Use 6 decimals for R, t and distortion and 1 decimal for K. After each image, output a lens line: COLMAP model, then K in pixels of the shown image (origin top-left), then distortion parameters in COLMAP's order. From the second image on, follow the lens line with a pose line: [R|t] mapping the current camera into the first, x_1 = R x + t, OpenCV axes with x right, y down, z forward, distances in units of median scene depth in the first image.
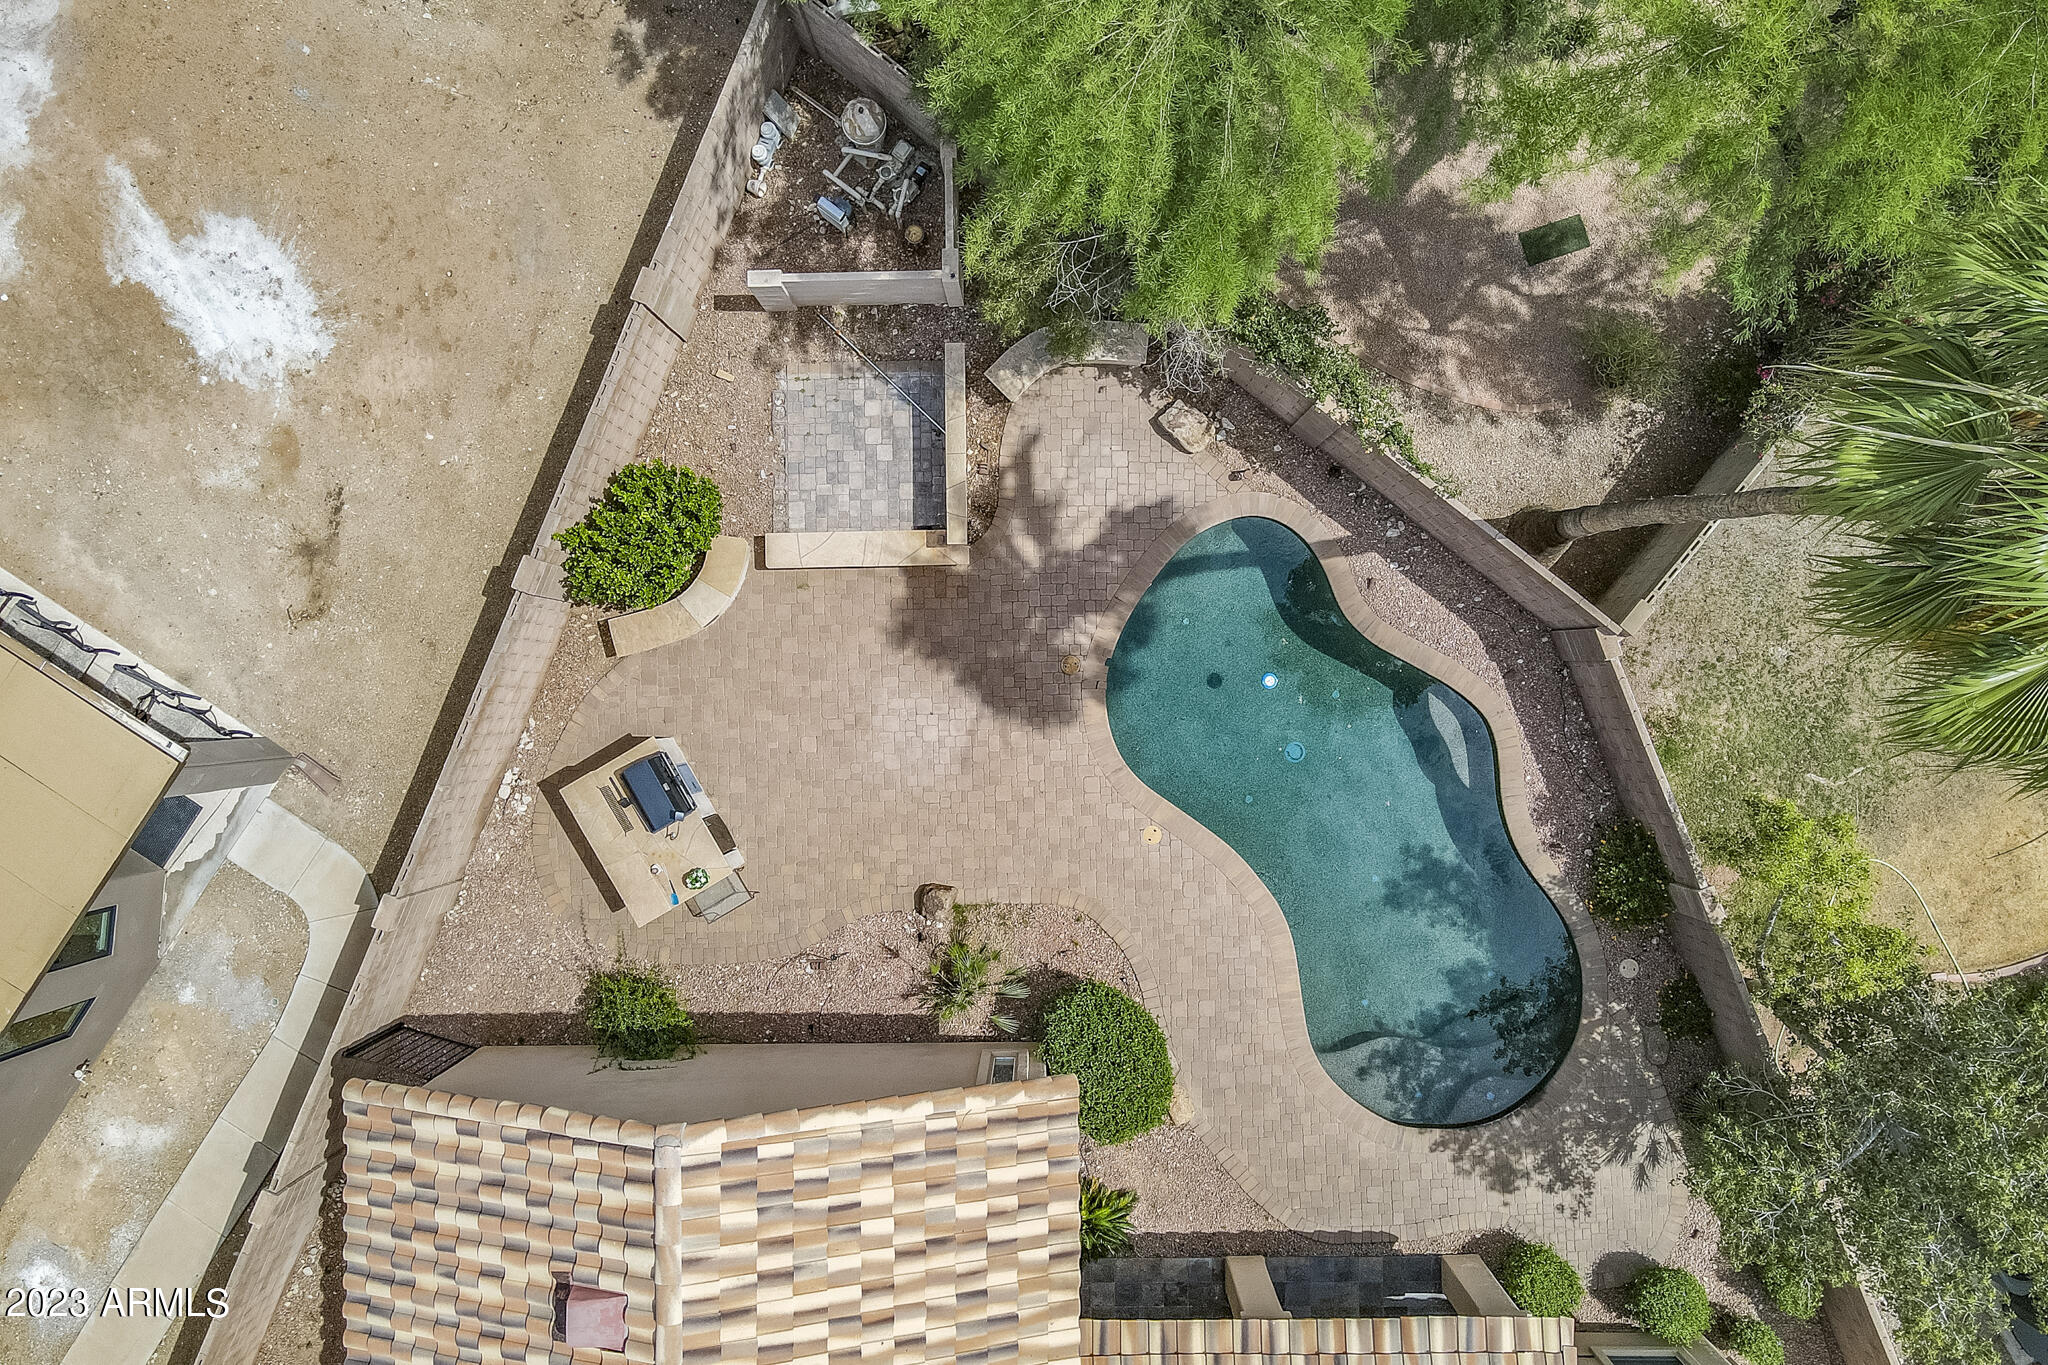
lens RADIAL K [[1559.4, 0, 1034.5], [0, 1559.4, 682.7], [0, 0, 1]] dist [0.017749, -0.006168]
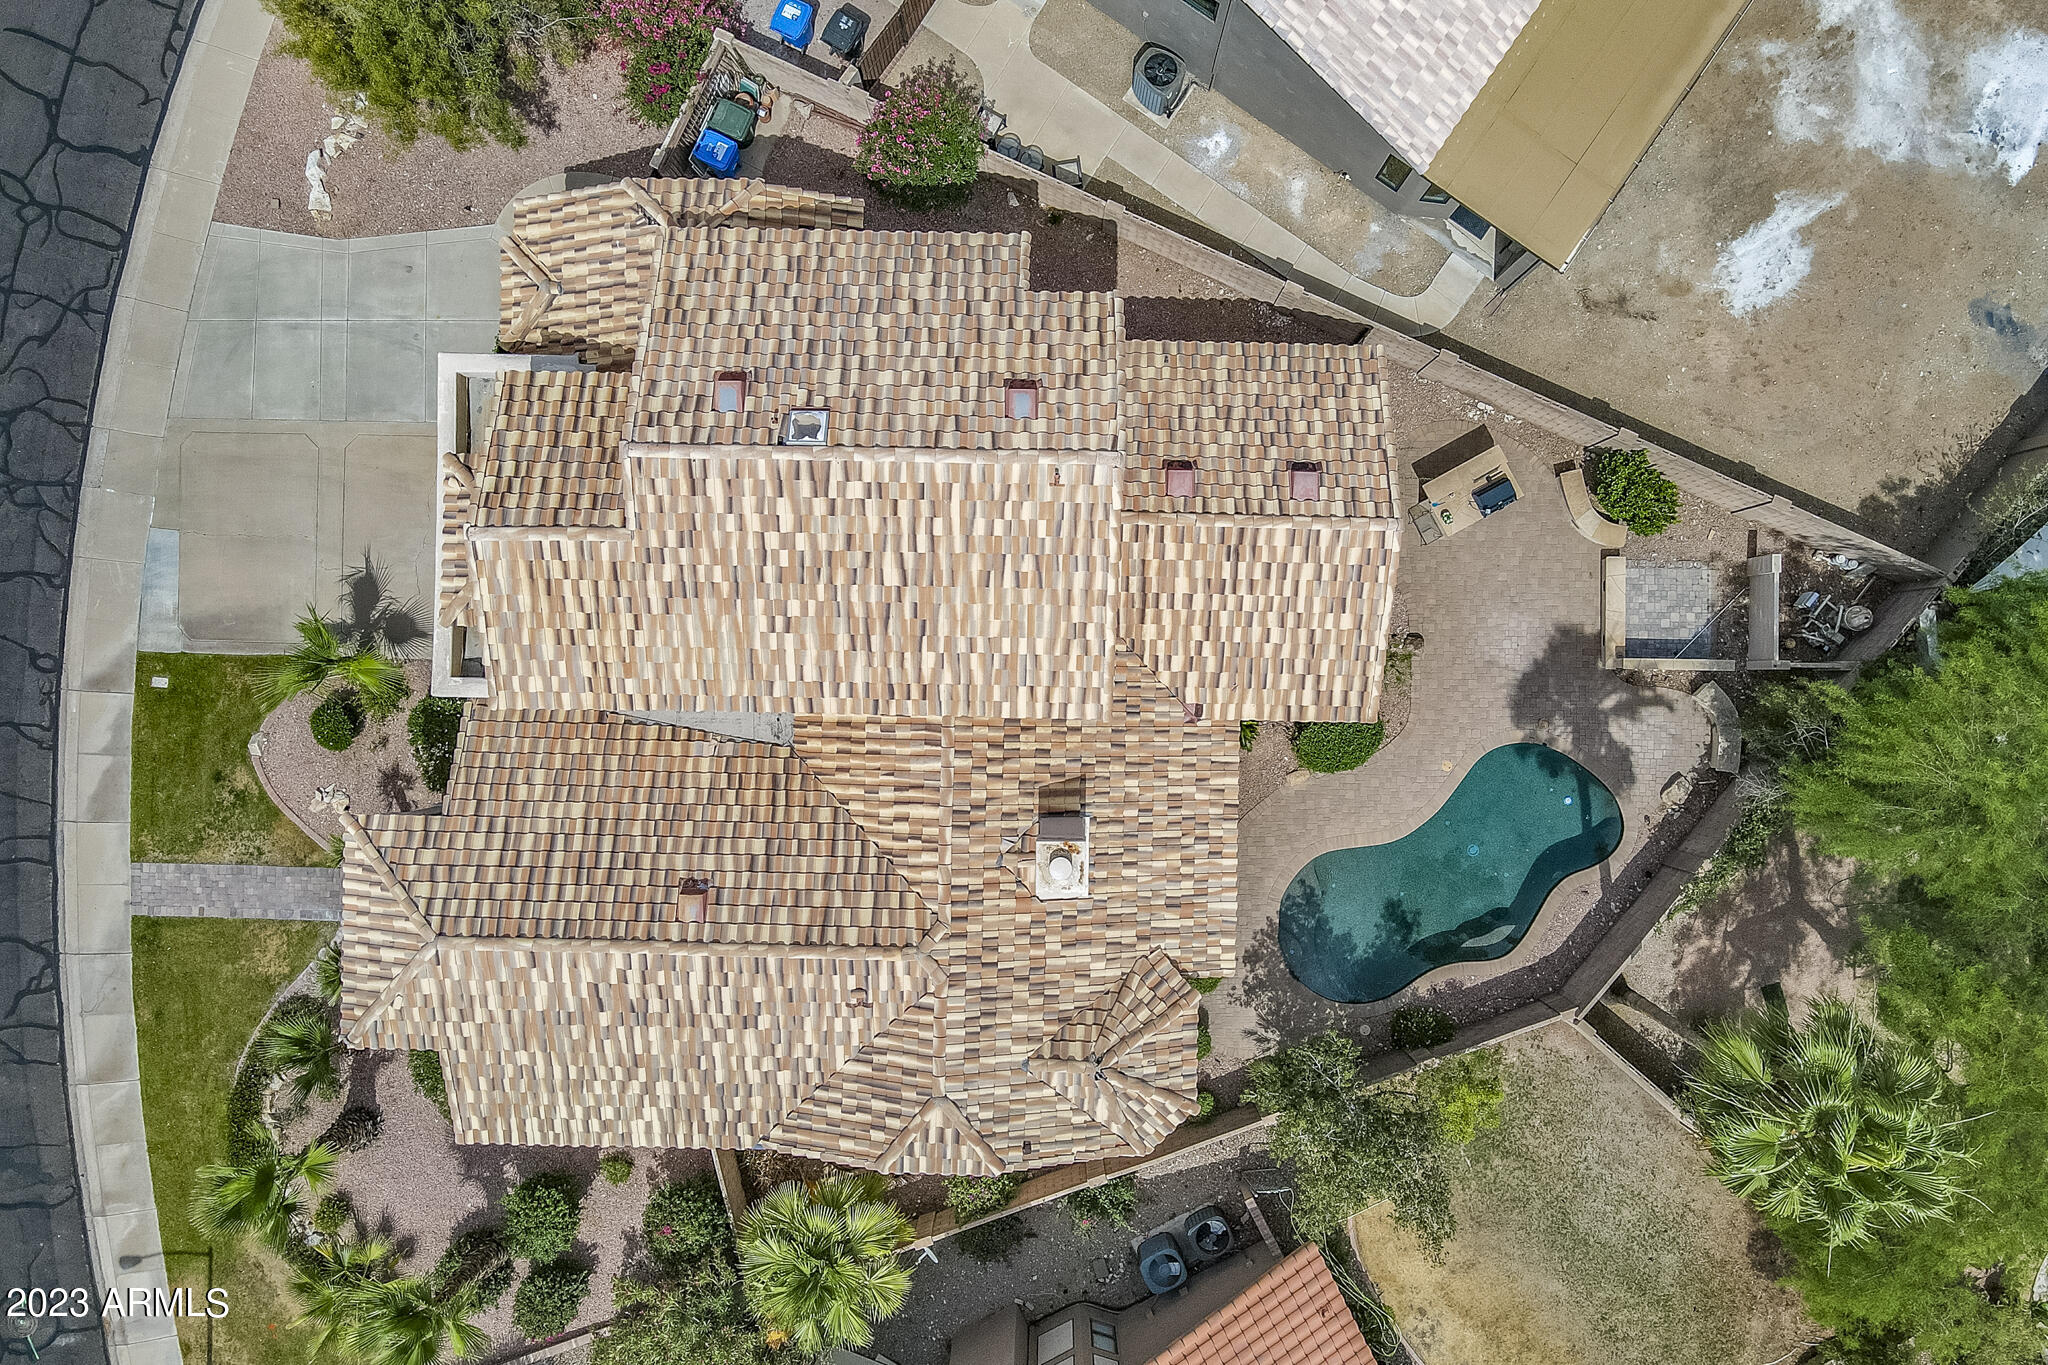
lens RADIAL K [[1559.4, 0, 1031.3], [0, 1559.4, 685.2], [0, 0, 1]] dist [0.017749, -0.006168]
pose [[-0.027885, 0.999605, 0.003491, -0.011492], [-0.999557, -0.027920, 0.010298, 0.561041], [0.010391, -0.003203, 0.999941, -0.799655]]
